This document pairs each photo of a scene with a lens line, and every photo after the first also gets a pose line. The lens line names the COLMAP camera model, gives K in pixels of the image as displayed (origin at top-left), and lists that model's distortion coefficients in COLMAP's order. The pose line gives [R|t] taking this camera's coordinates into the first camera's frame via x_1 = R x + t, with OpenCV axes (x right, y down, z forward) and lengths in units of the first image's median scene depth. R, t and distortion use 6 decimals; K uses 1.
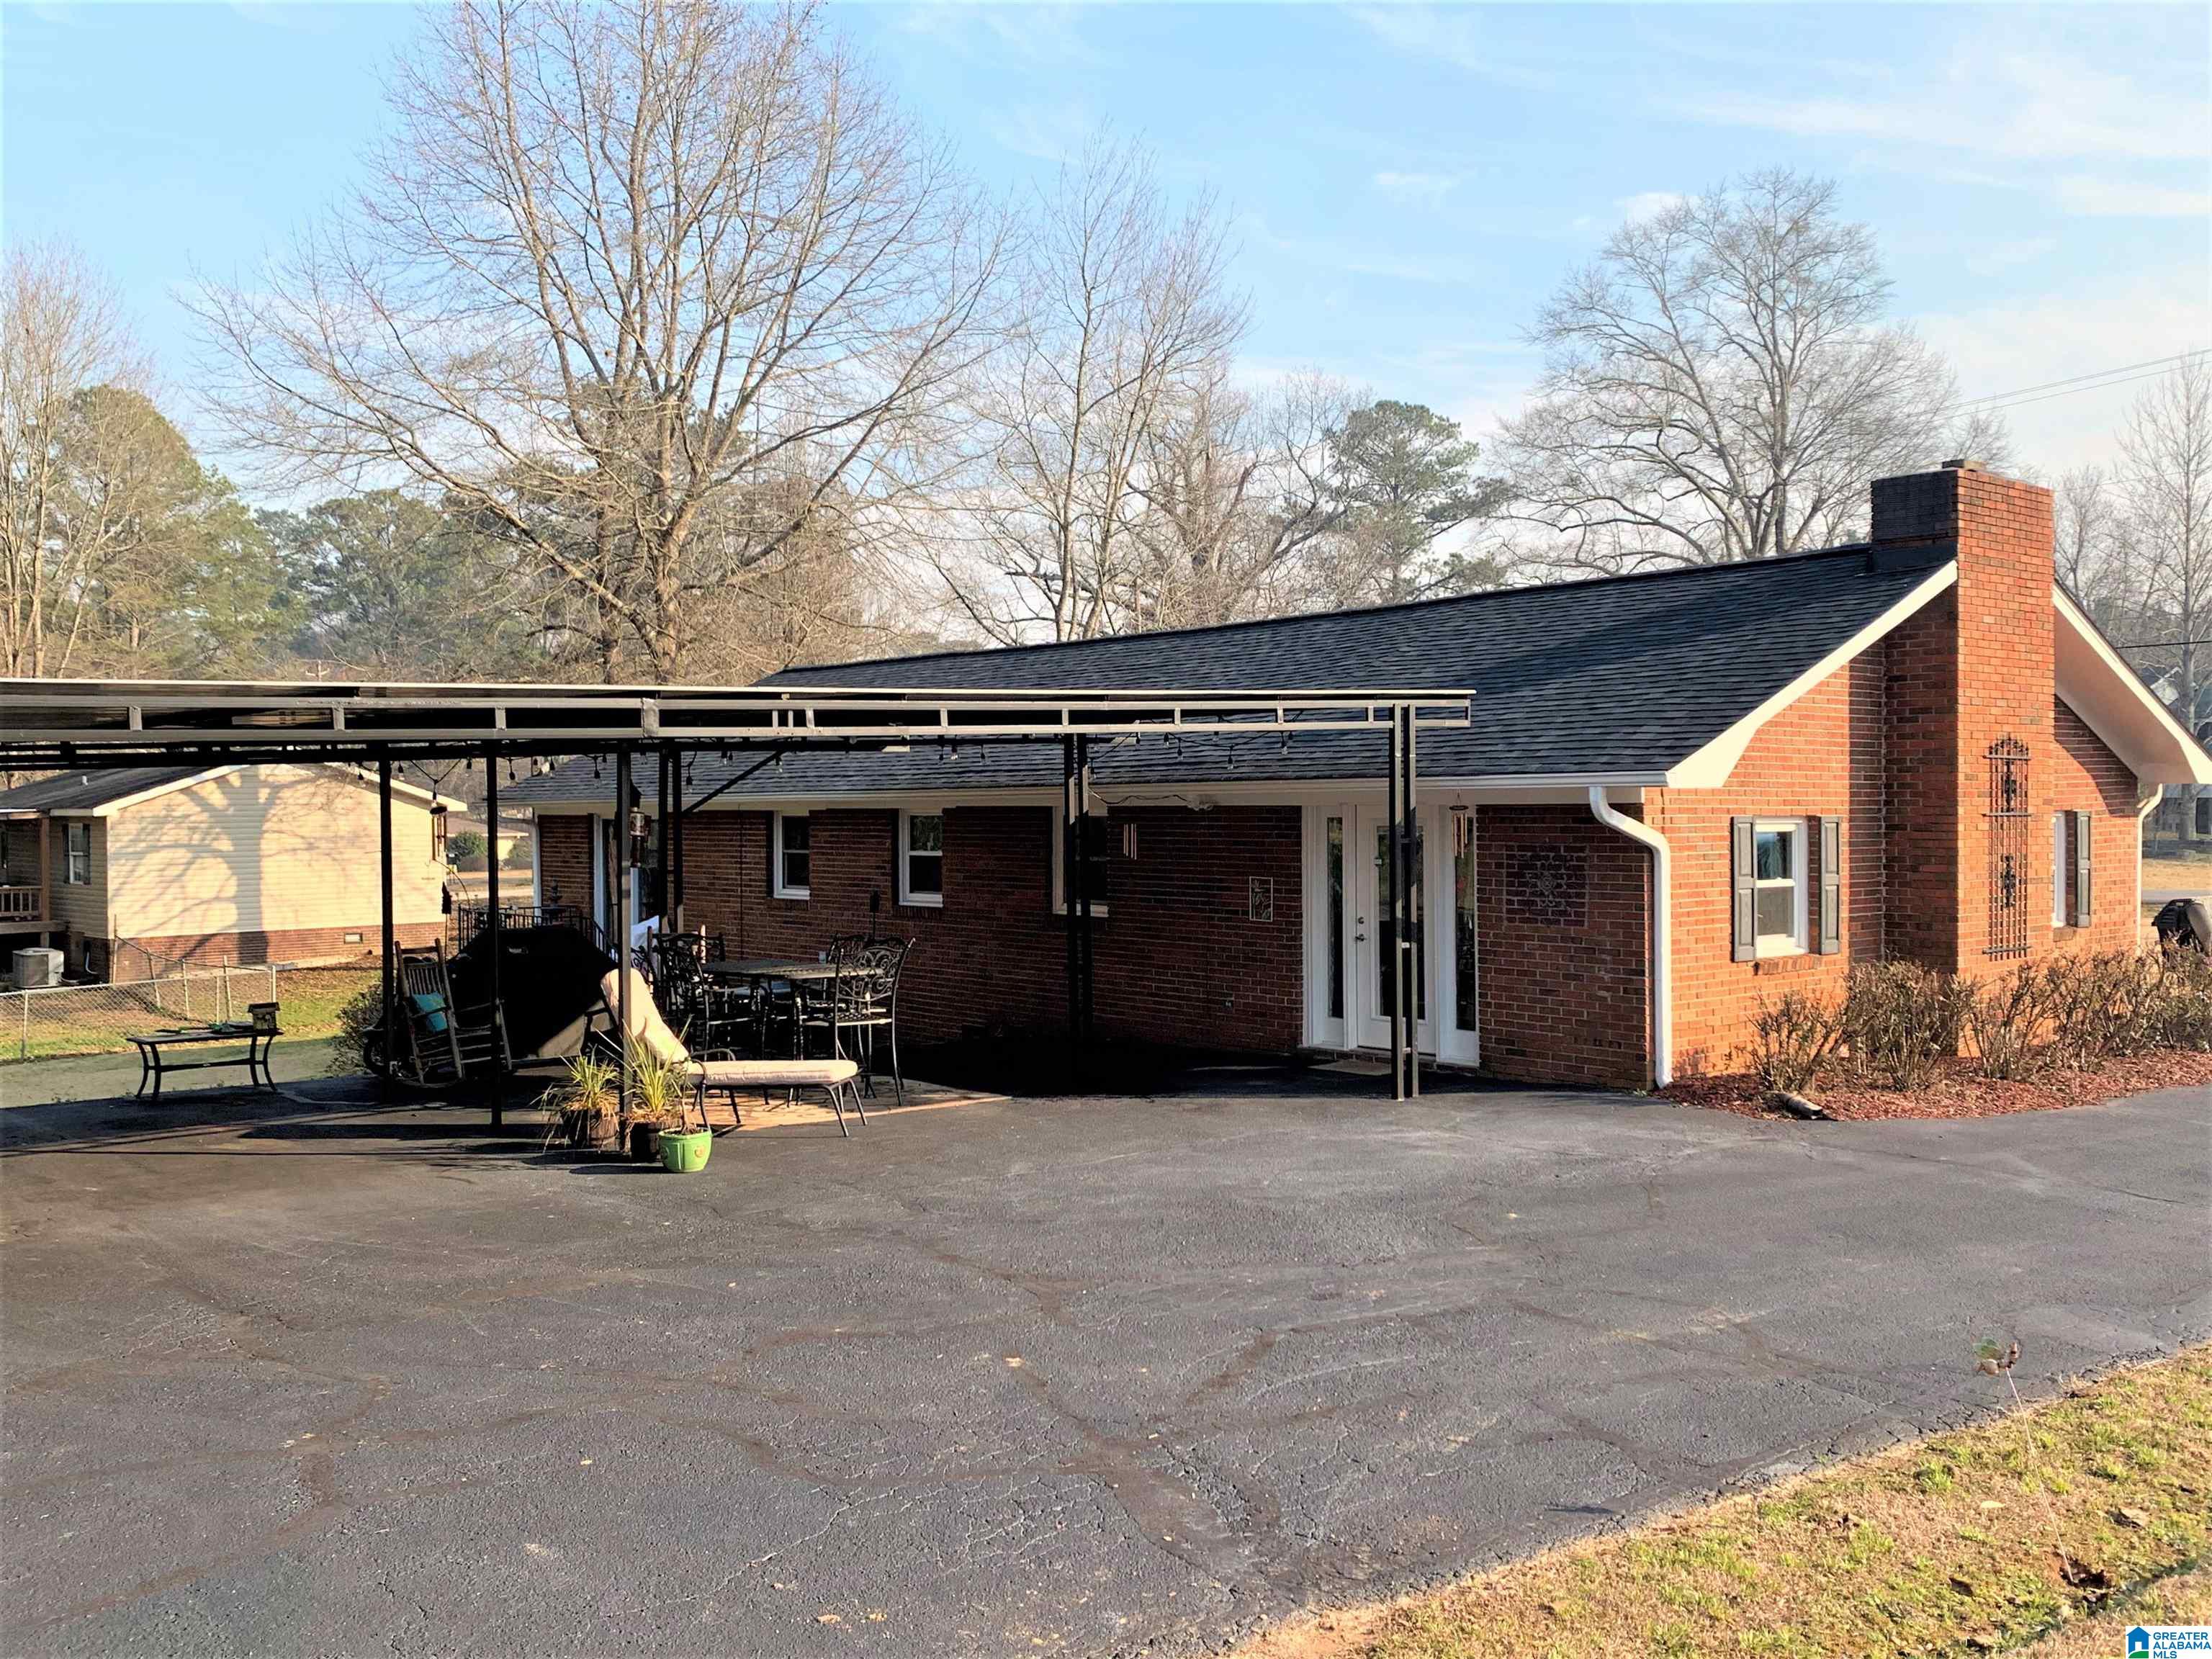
lens RADIAL K [[1997.9, 0, 1297.3], [0, 1997.9, 744.8], [0, 0, 1]] dist [0.097728, -0.198873]
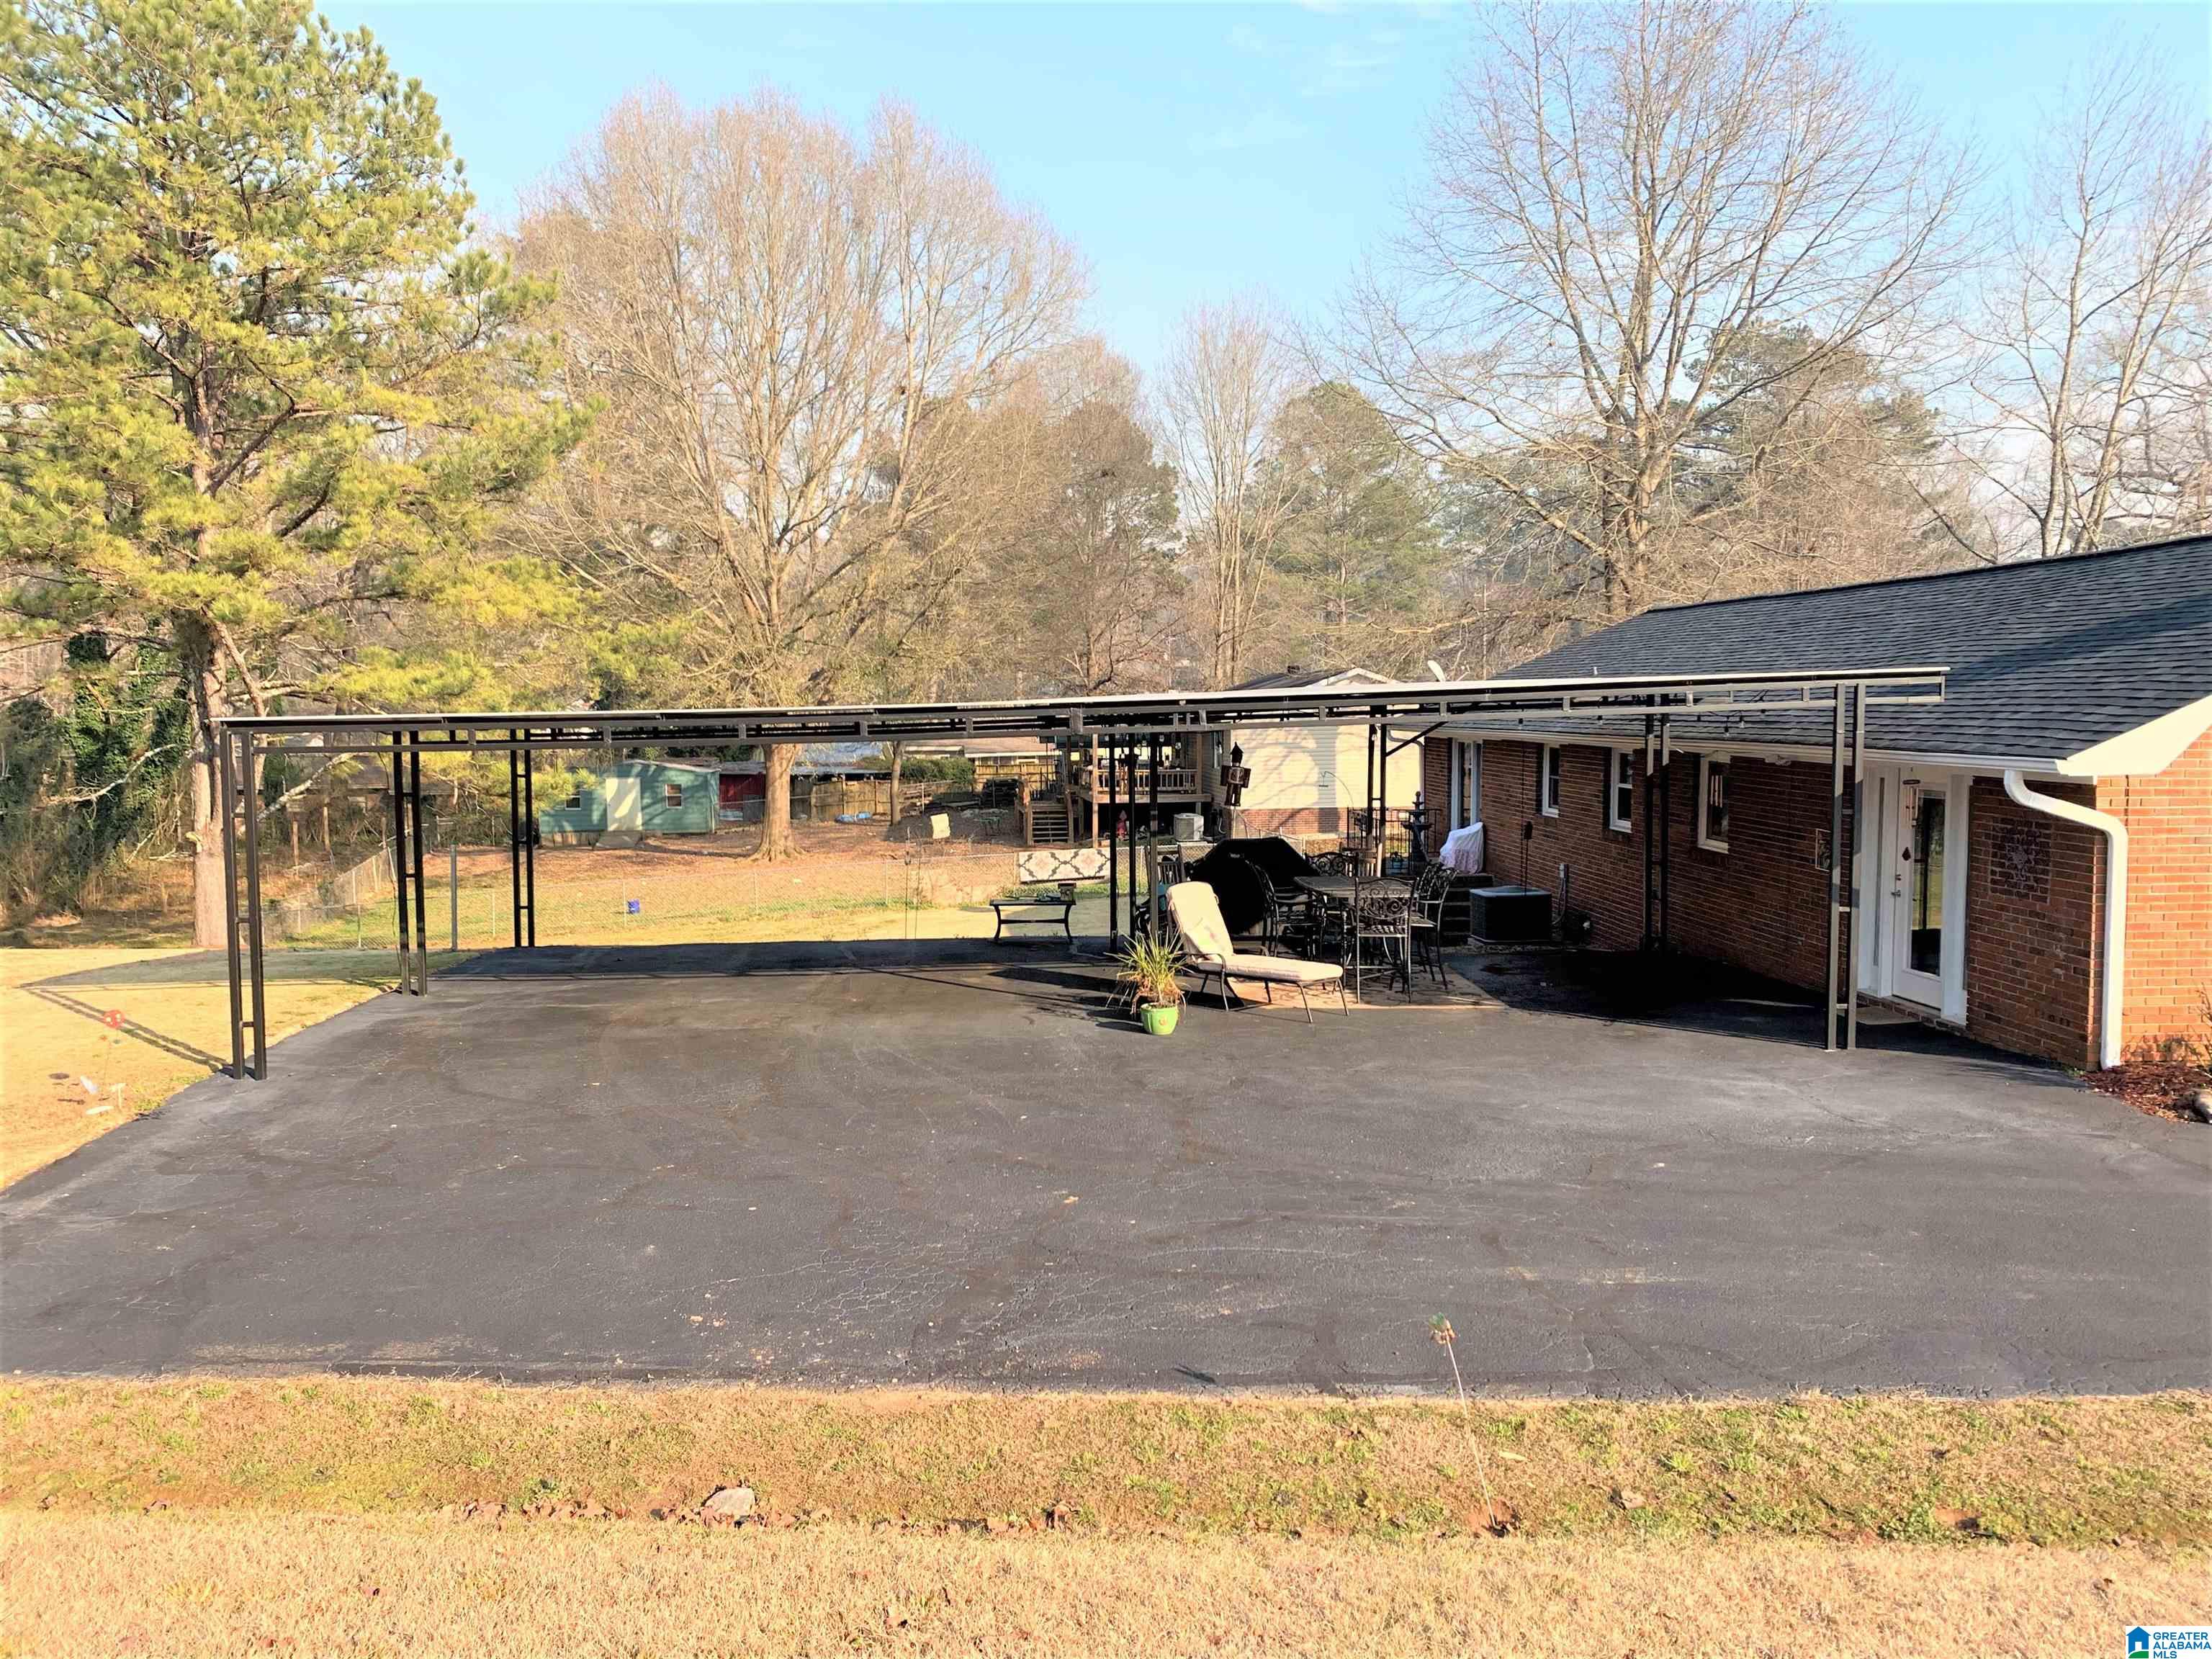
lens RADIAL K [[1703.5, 0, 1087.4], [0, 1703.5, 801.6], [0, 0, 1]] dist [0.058462, -0.084197]
pose [[0.796517, 0.039188, -0.603345, 0.346288], [0.012277, 0.996643, 0.080940, -0.044851], [0.604491, -0.071877, 0.793362, 0.032473]]
